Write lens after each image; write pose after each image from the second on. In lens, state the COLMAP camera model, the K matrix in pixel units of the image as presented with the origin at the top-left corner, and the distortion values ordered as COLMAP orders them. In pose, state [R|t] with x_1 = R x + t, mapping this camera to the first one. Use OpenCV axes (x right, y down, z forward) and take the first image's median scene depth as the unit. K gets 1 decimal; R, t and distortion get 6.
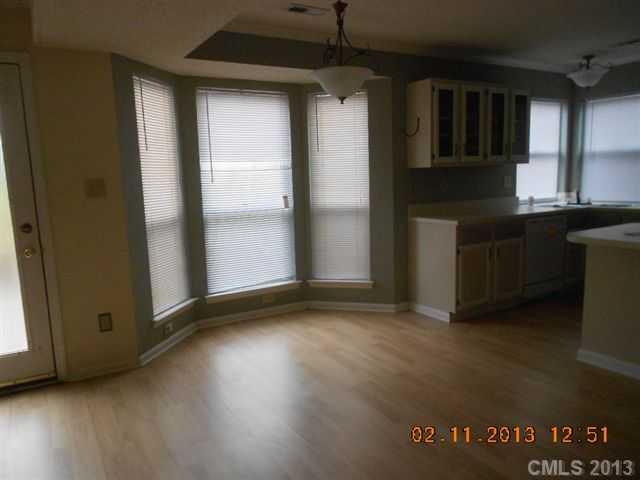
lens RADIAL K [[483.0, 0, 312.4], [0, 483.0, 241.6], [0, 0, 1]] dist [0.001725, -0.002035]
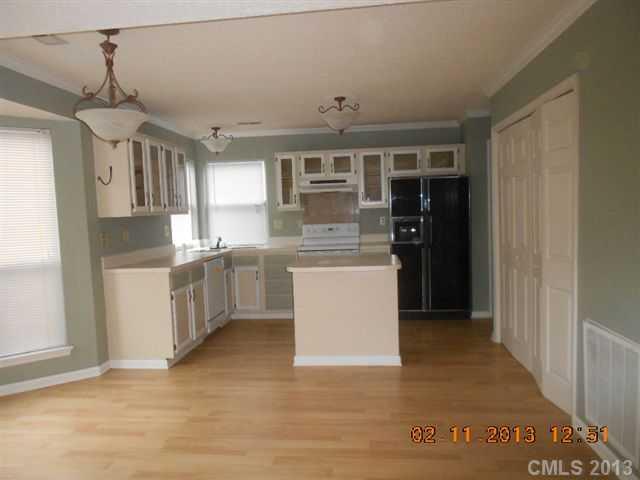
lens RADIAL K [[483.0, 0, 312.4], [0, 483.0, 241.6], [0, 0, 1]] dist [0.001725, -0.002035]
pose [[0.632710, -0.042434, 0.773226, -0.270956], [0.128999, 0.990322, -0.051209, -0.004108], [-0.763569, 0.132146, 0.632060, 0.090204]]
